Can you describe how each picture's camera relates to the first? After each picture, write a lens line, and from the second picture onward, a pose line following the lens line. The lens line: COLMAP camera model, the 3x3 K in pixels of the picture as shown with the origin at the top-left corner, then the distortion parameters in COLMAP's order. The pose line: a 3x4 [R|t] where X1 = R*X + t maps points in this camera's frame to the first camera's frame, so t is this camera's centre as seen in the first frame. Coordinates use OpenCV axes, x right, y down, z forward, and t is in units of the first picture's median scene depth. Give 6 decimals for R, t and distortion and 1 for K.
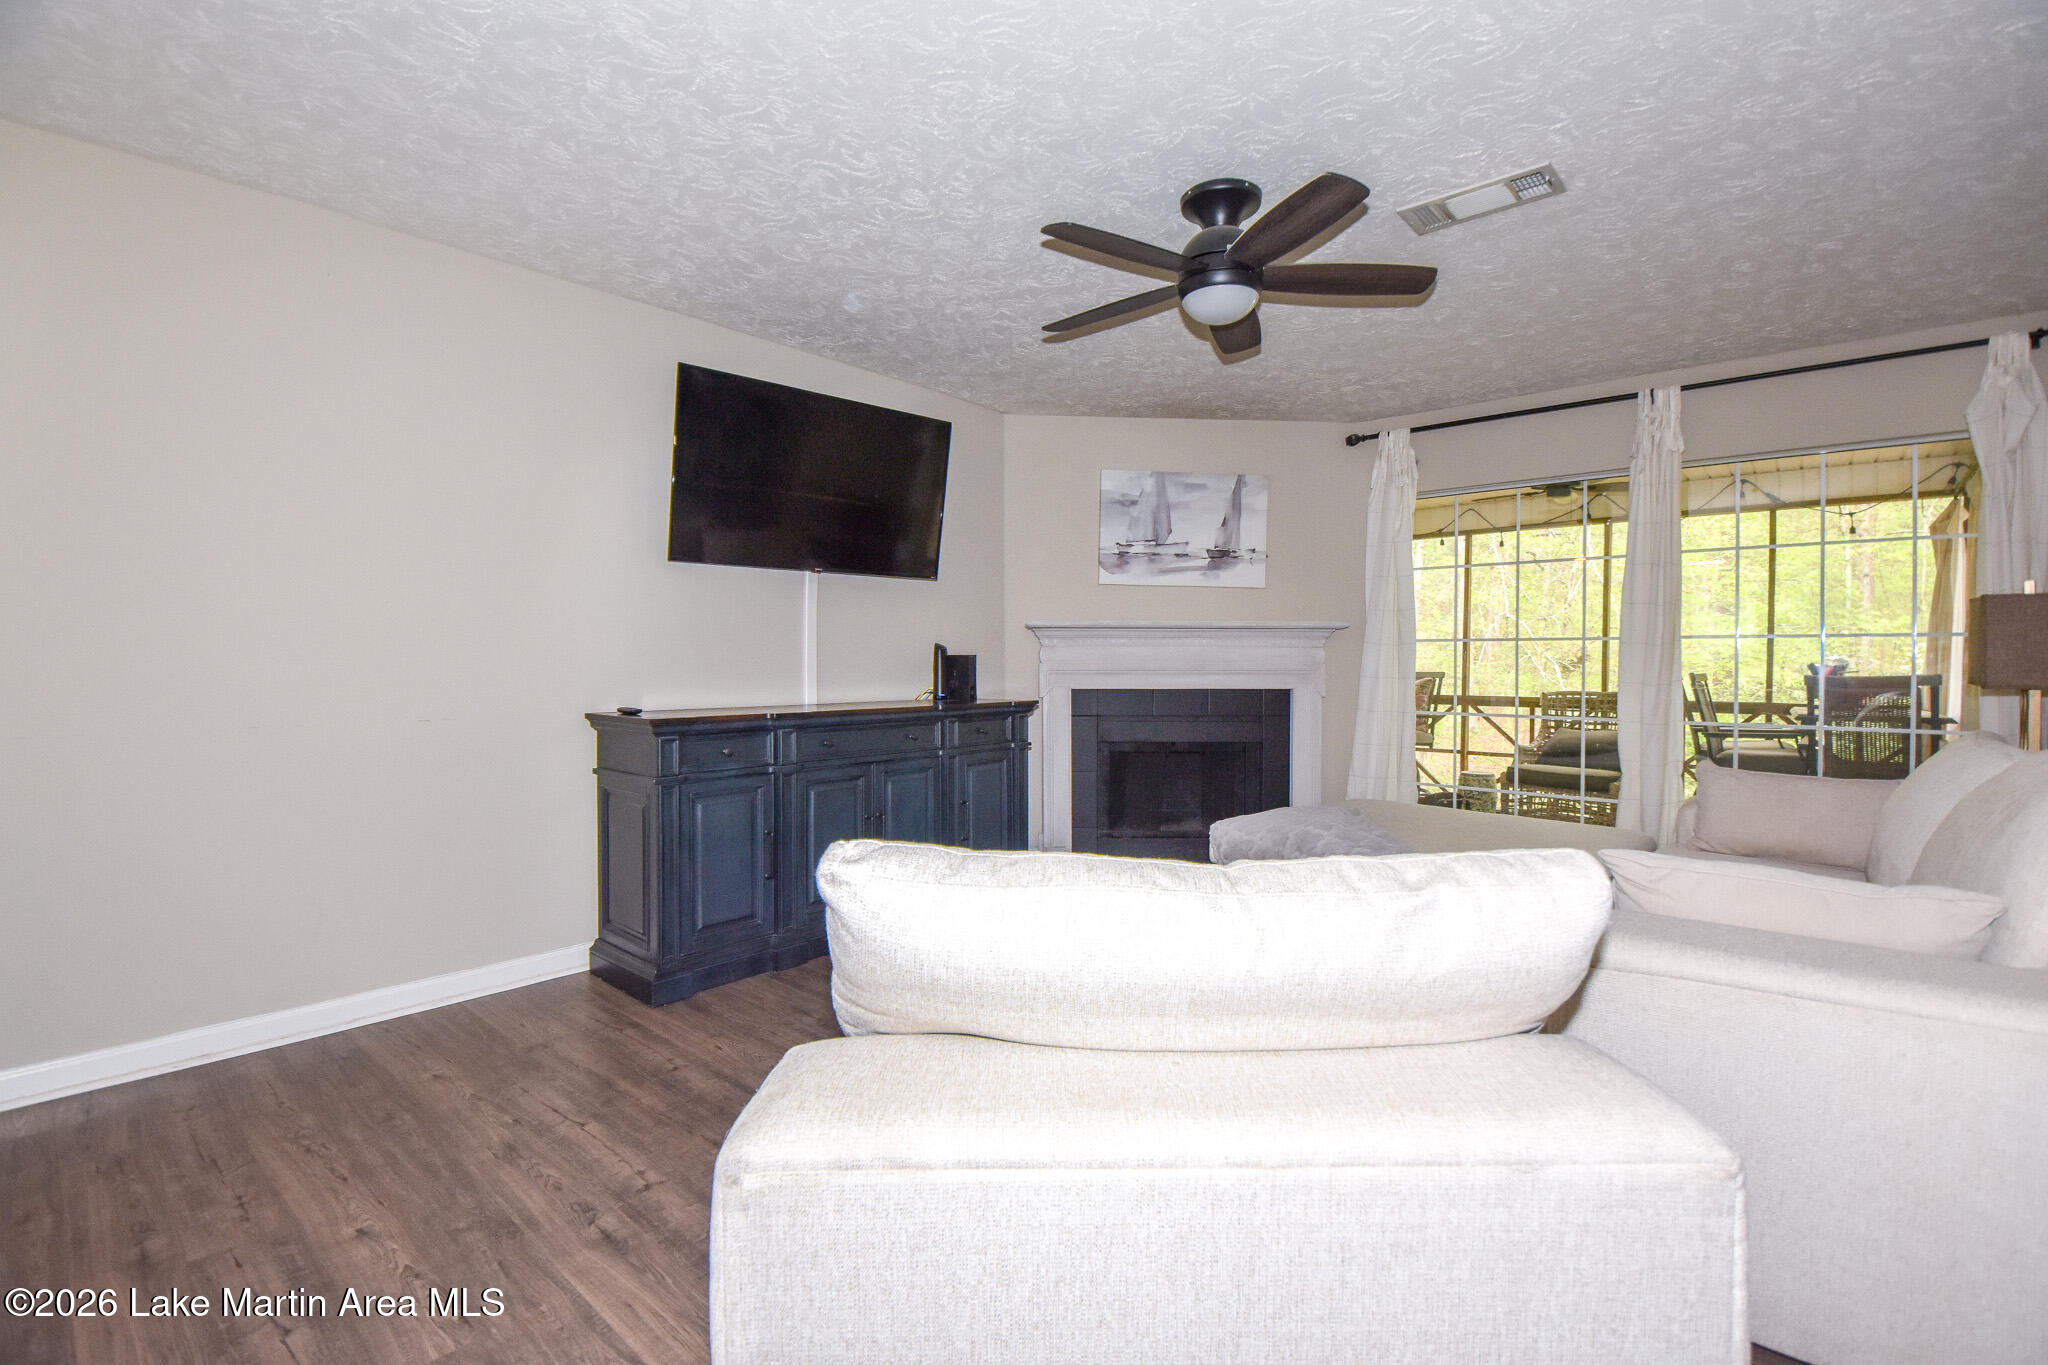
lens RADIAL K [[913.5, 0, 1032.2], [0, 913.5, 672.4], [0, 0, 1]] dist [0.019360, -0.024093]
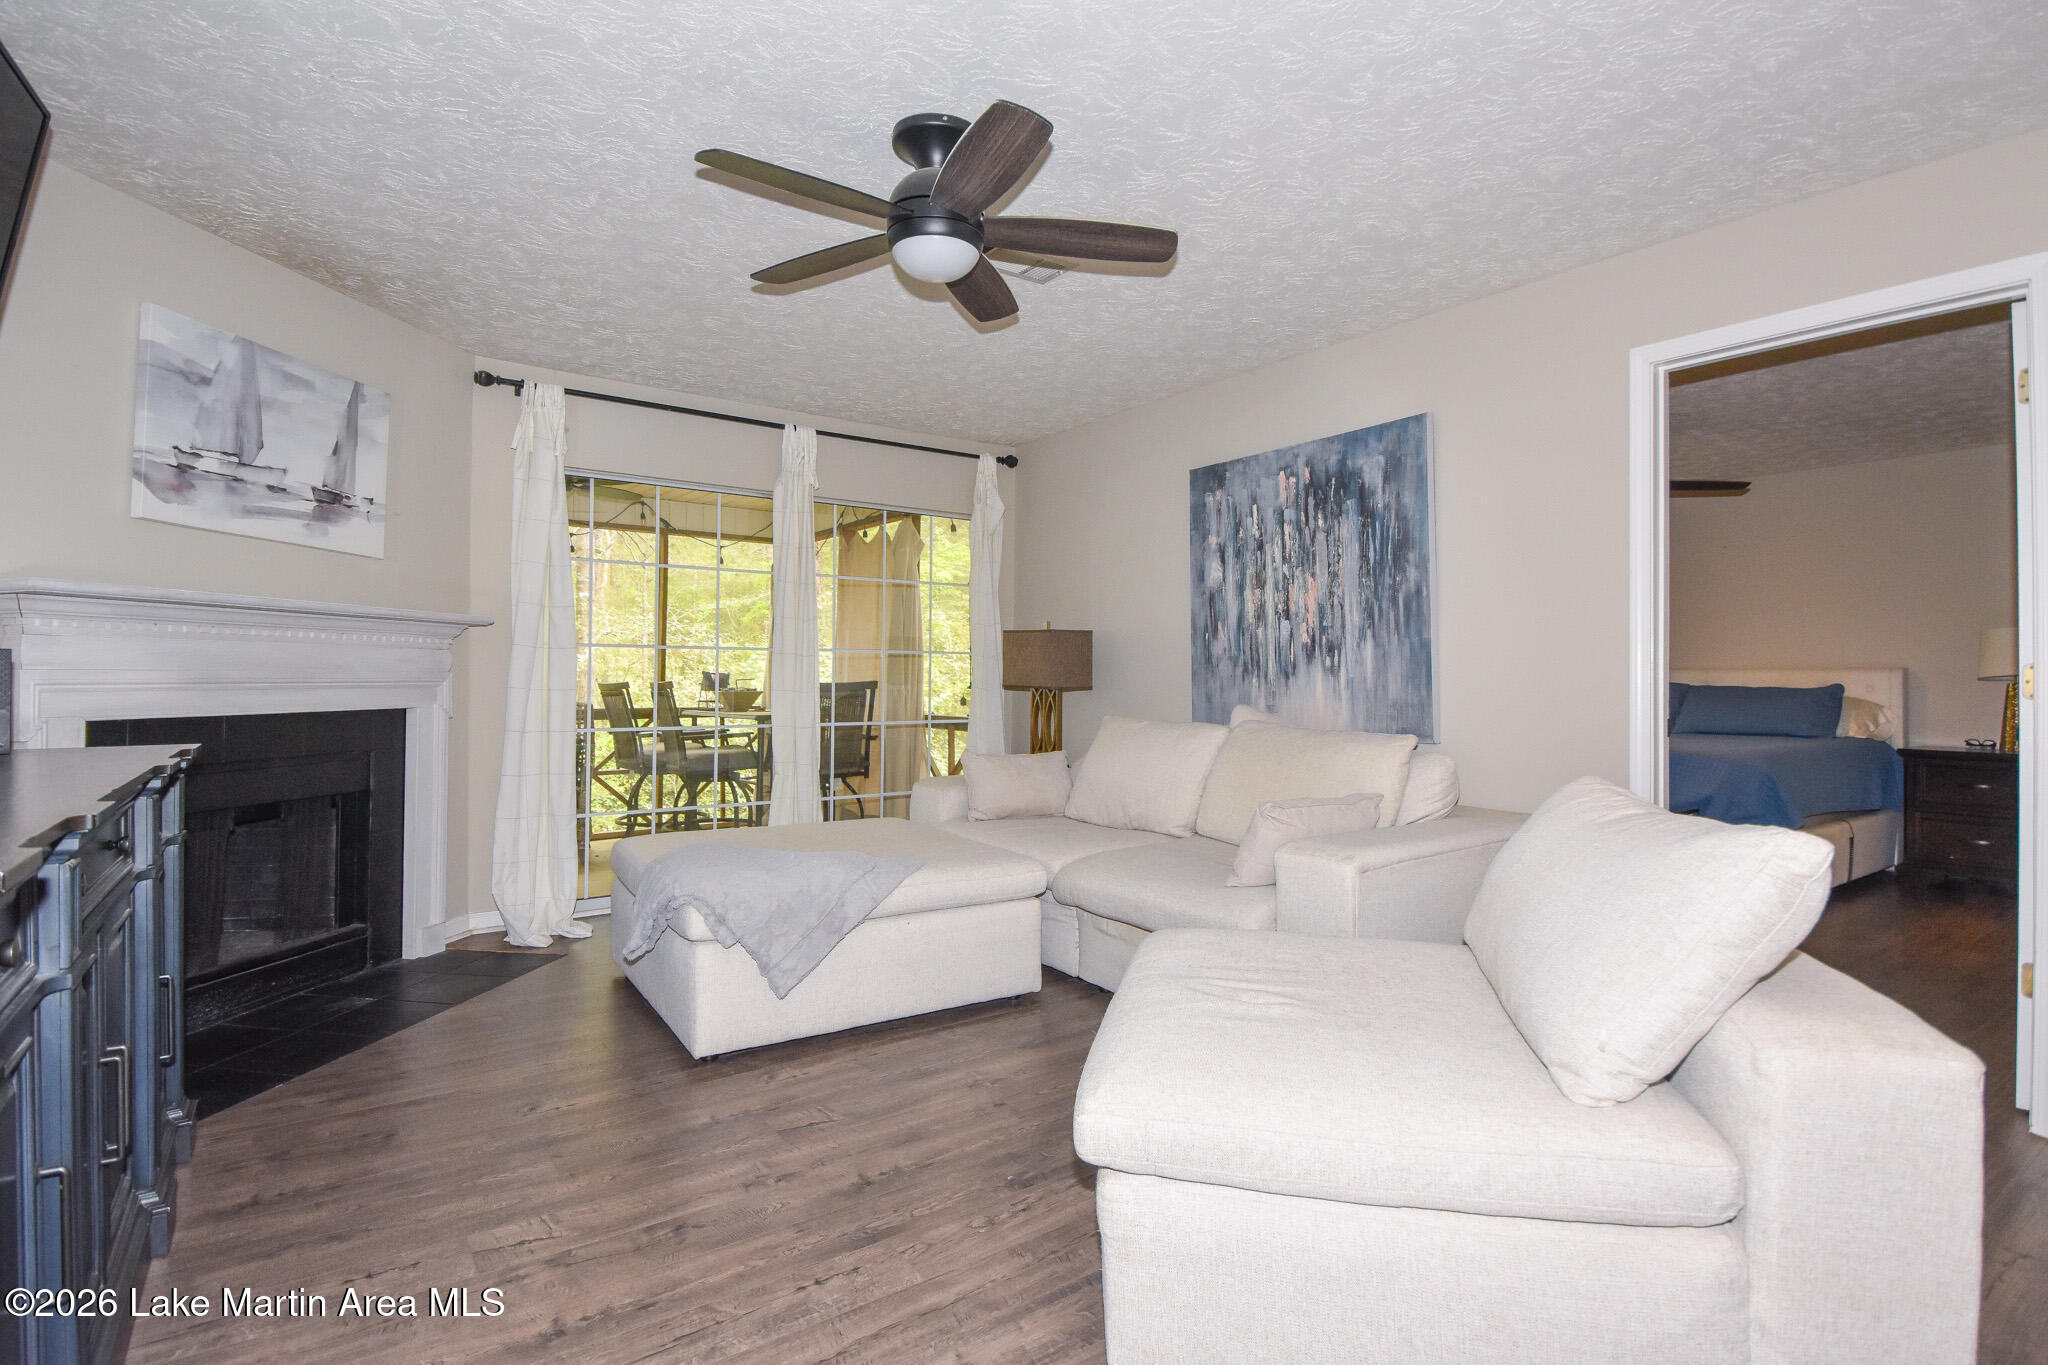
lens RADIAL K [[1008.2, 0, 1021.8], [0, 1008.2, 669.9], [0, 0, 1]] dist [0.039764, -0.046538]
pose [[0.231721, 0.006086, 0.972763, -0.371643], [0.003364, 0.999969, -0.007058, -0.003255], [-0.972777, 0.004908, 0.231693, 0.372357]]
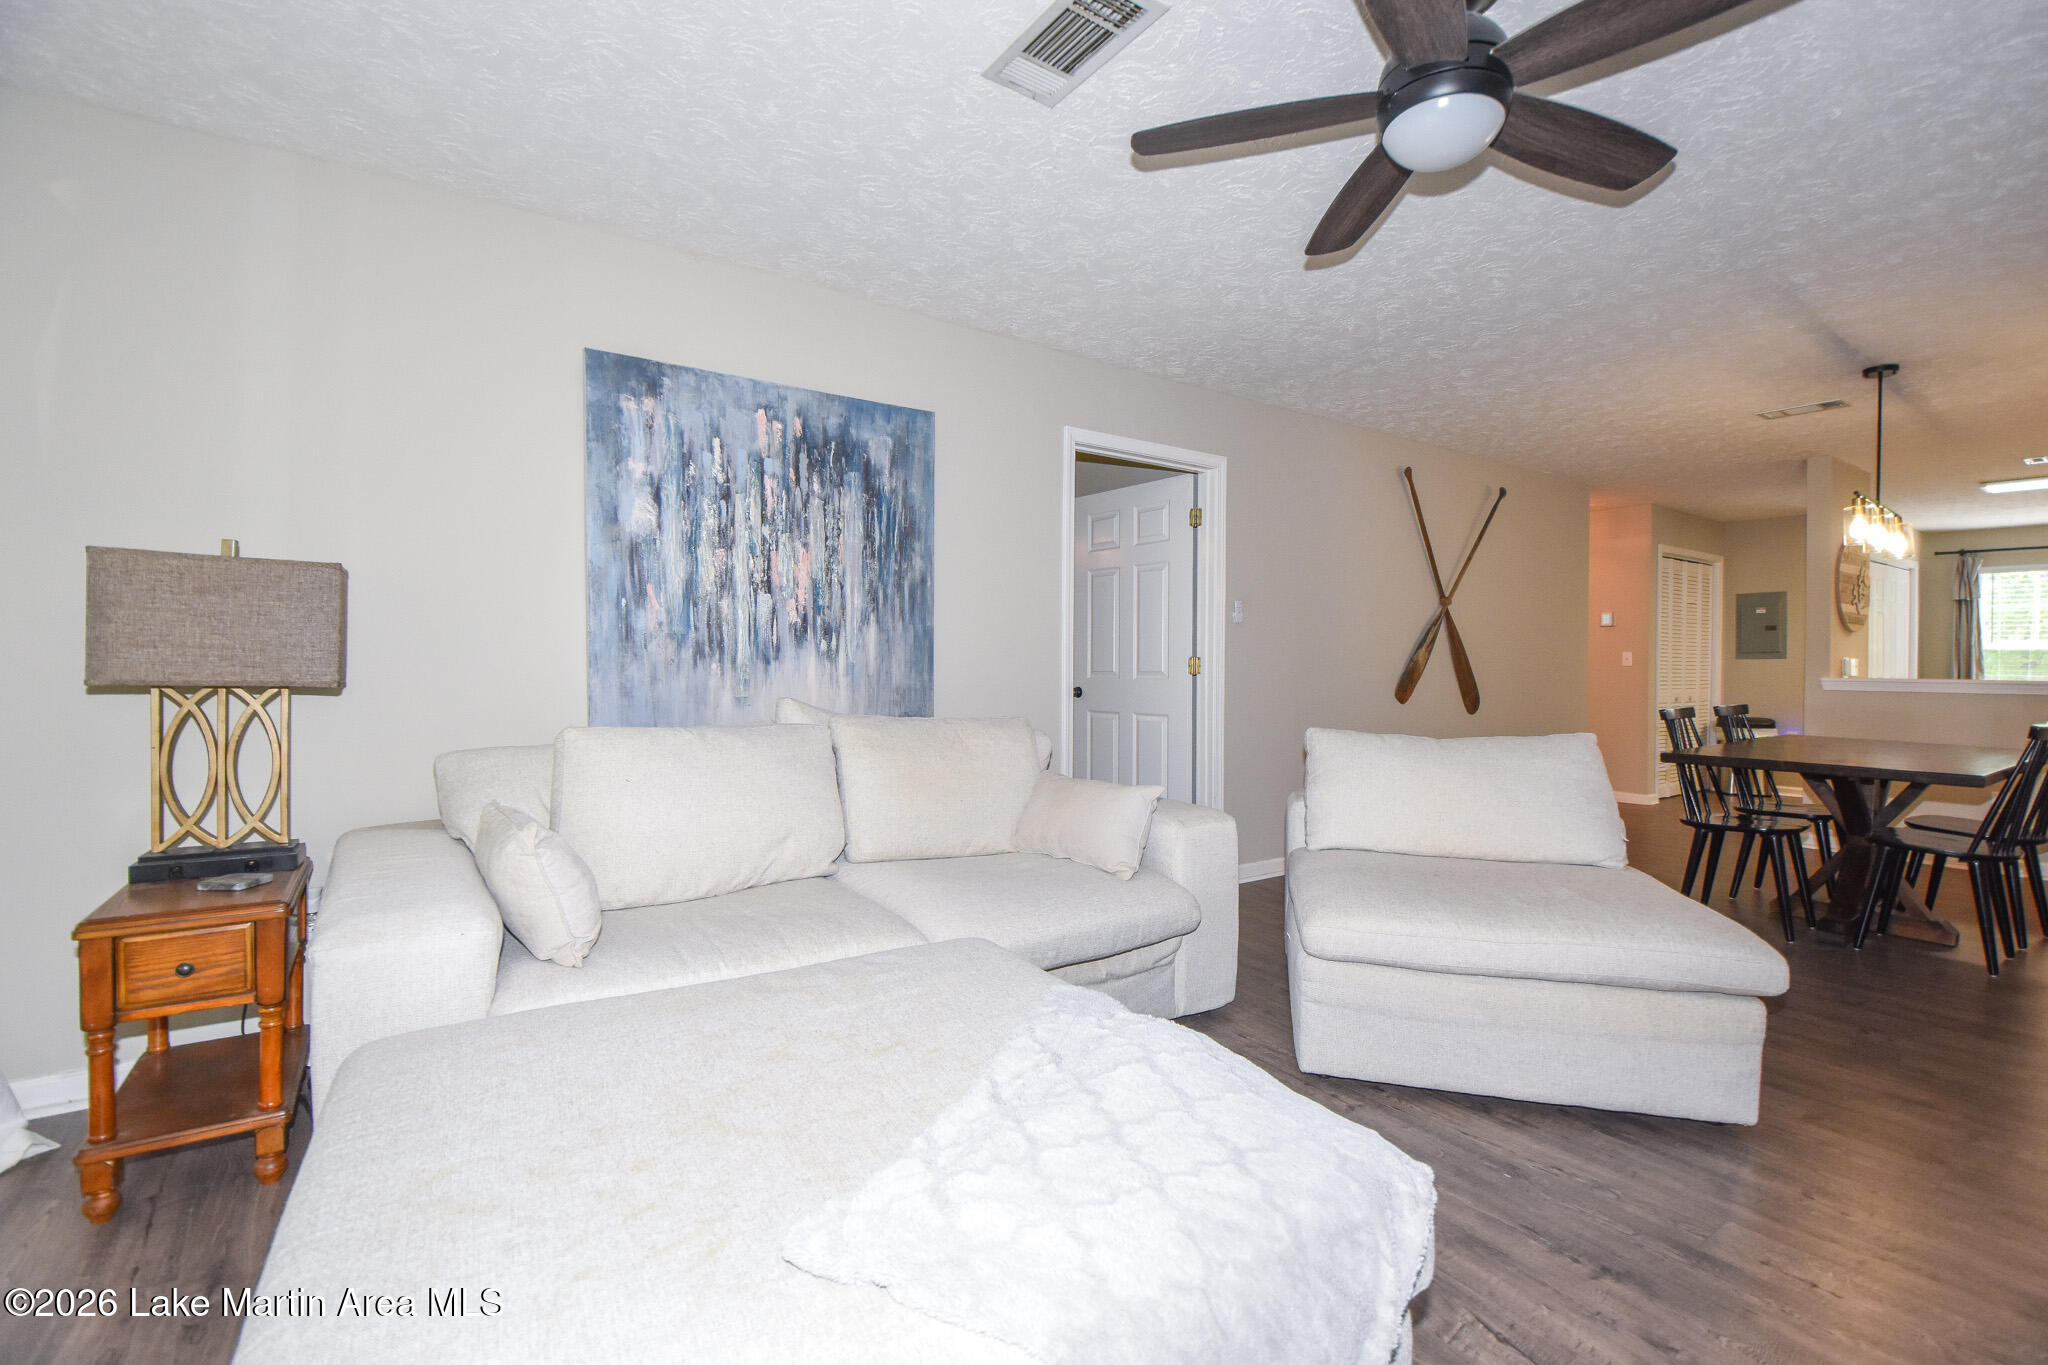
lens RADIAL K [[877.1, 0, 1033.6], [0, 877.1, 686.0], [0, 0, 1]] dist [0.033869, -0.030433]
pose [[-0.968502, -0.021924, 0.248040, 0.174778], [-0.012374, 0.999123, 0.039995, -0.012646], [-0.248699, 0.035665, -0.967924, 0.905014]]
